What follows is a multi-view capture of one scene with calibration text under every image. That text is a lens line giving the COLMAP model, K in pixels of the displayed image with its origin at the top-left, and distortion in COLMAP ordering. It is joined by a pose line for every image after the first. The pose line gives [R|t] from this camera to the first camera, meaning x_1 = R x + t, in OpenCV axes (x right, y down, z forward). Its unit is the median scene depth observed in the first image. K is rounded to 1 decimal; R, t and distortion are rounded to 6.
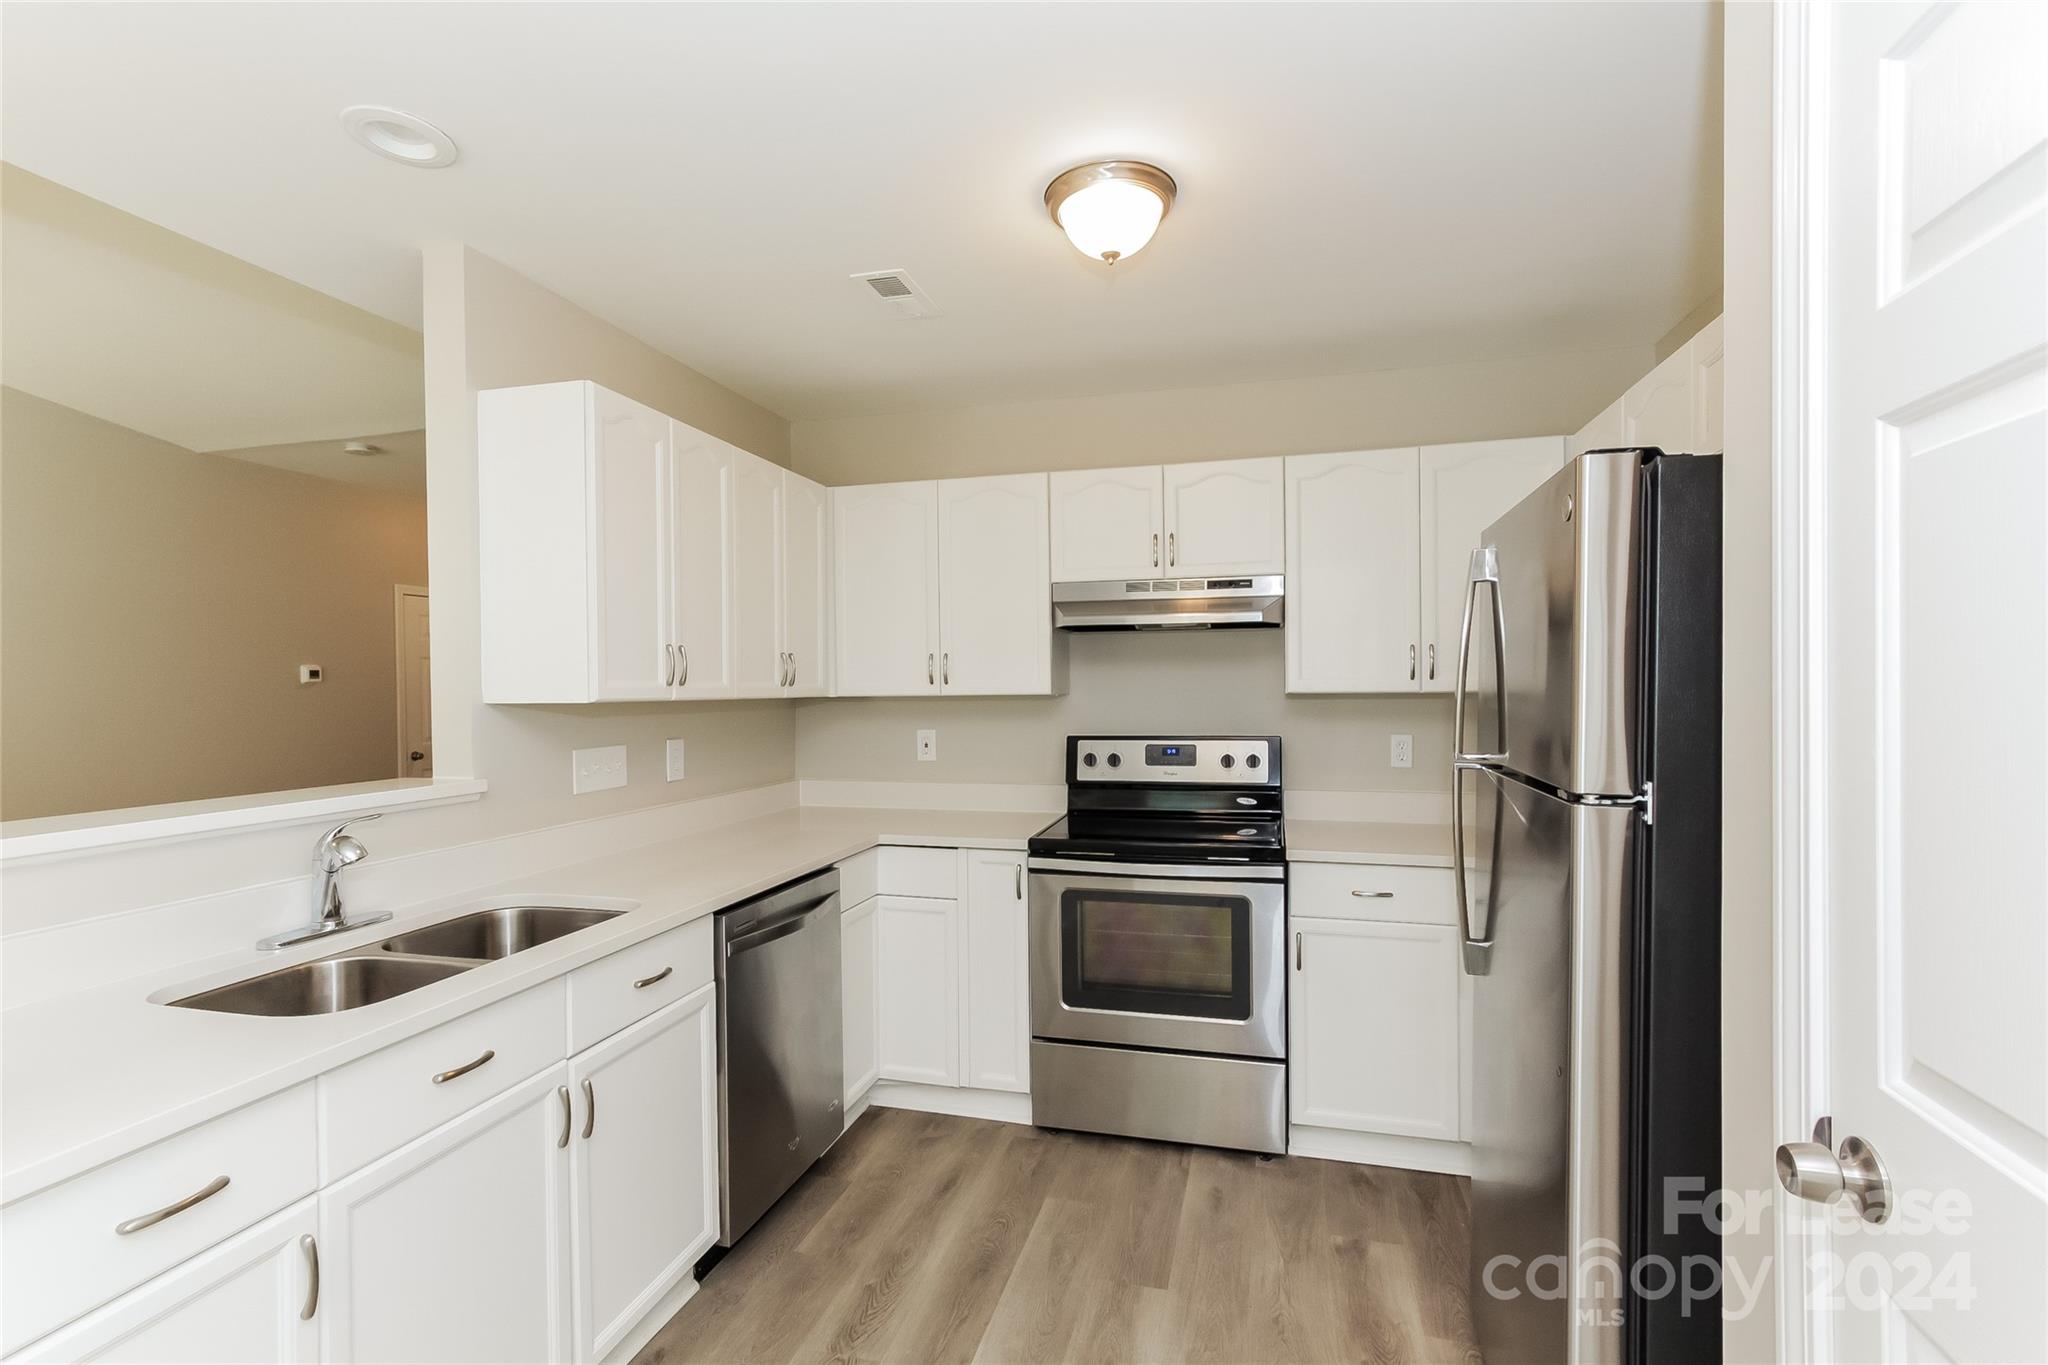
lens RADIAL K [[948.4, 0, 1020.0], [0, 948.4, 689.6], [0, 0, 1]] dist [-0.002375, -0.000052]
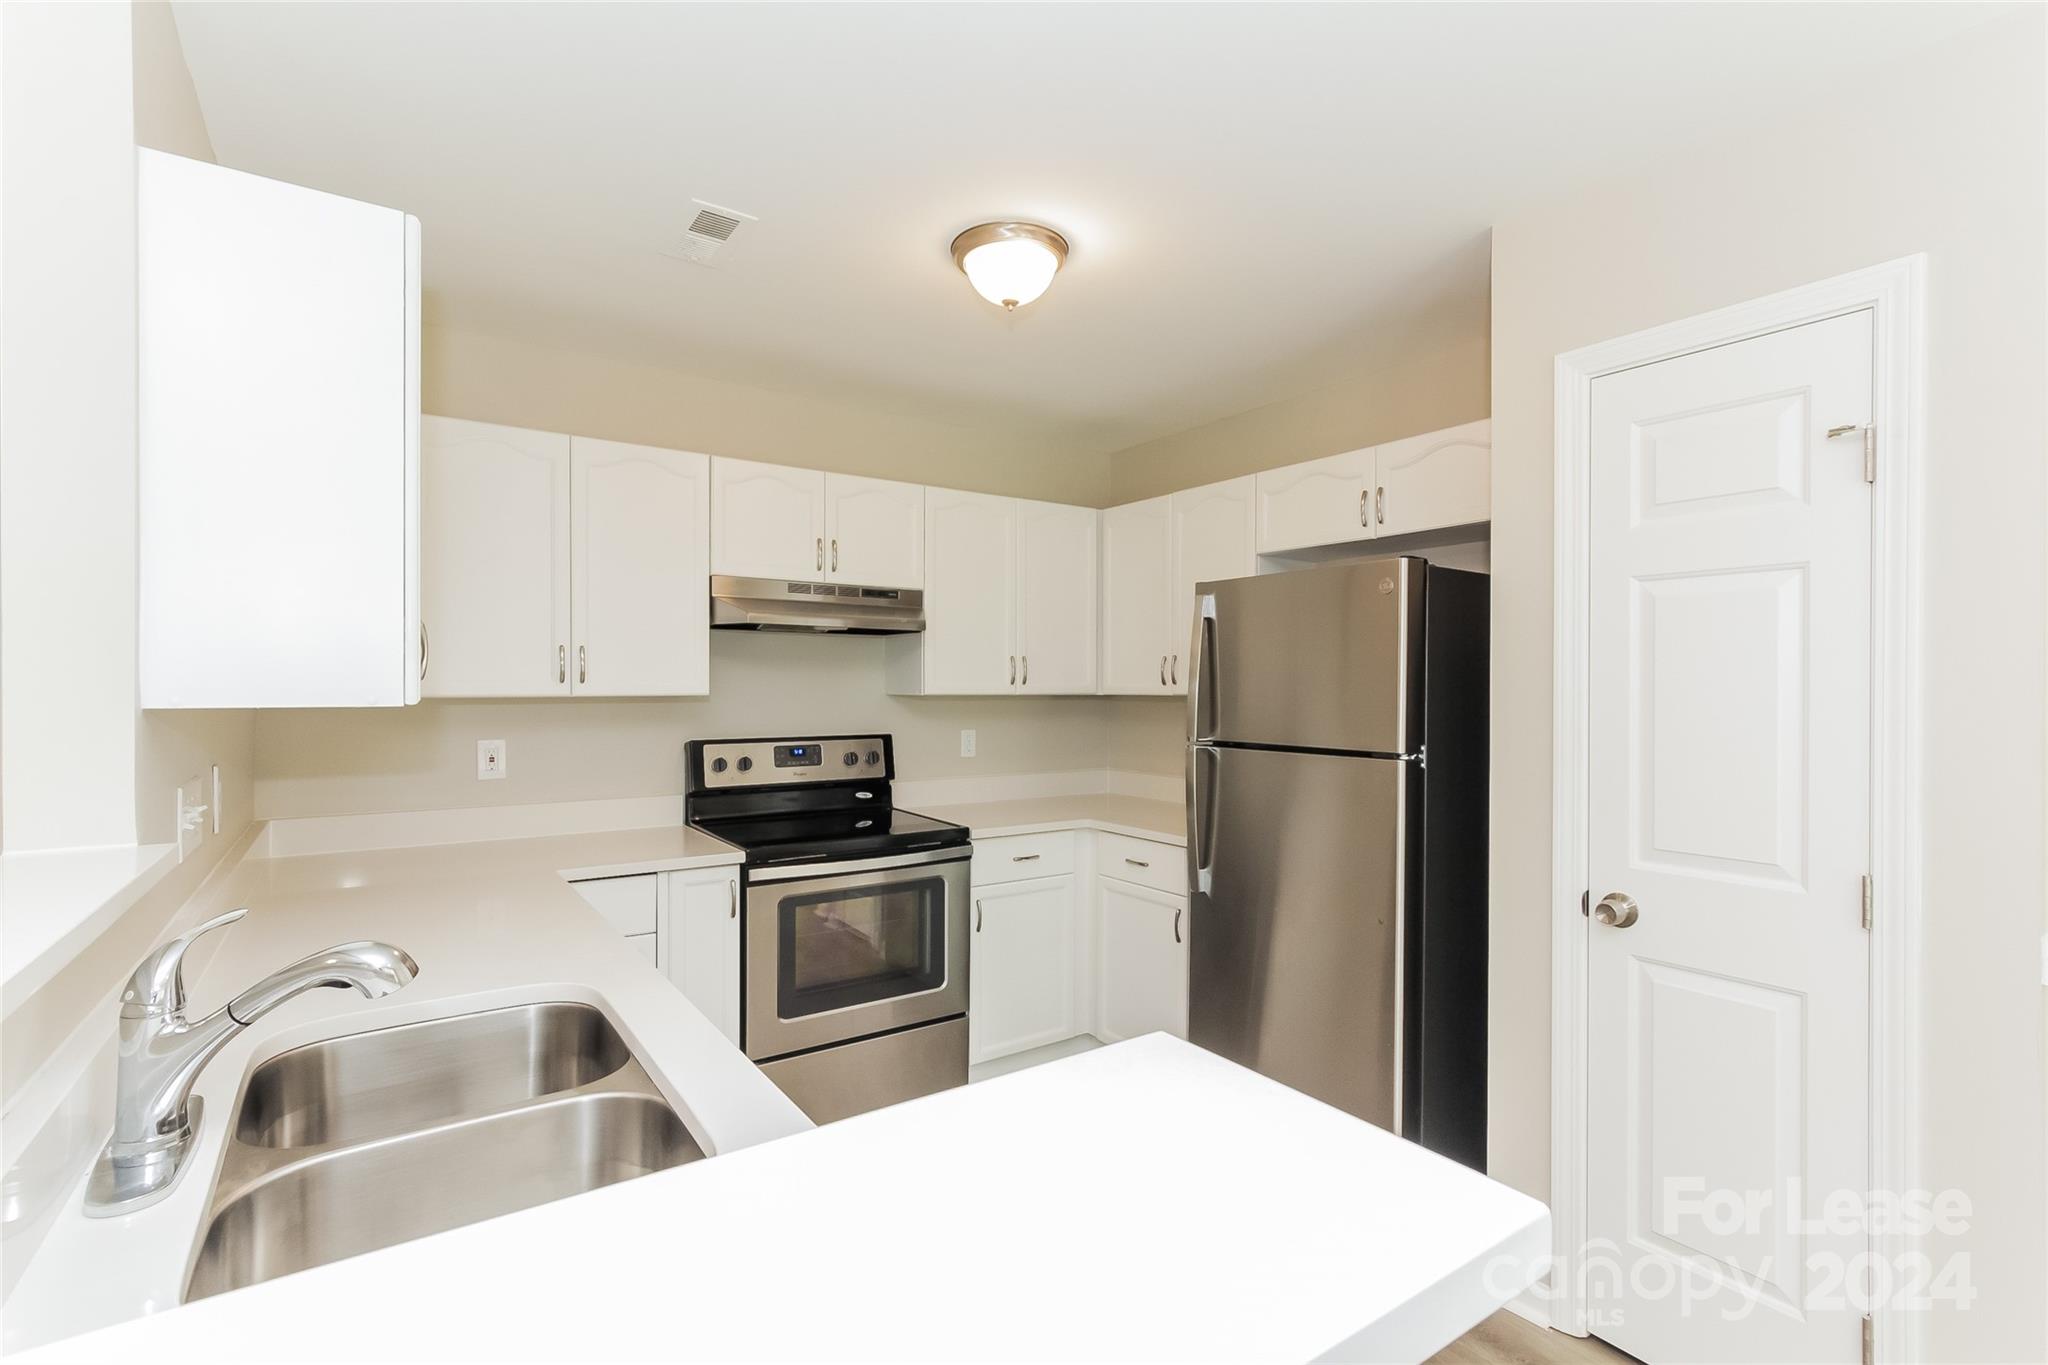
lens RADIAL K [[938.6, 0, 1024.0], [0, 938.6, 682.5], [0, 0, 1]] dist [0.003071, 0.000083]
pose [[0.638605, 0.015533, 0.769378, -0.469887], [-0.006397, 0.999869, -0.014876, 0.004096], [-0.769508, 0.004579, 0.638621, 0.177520]]
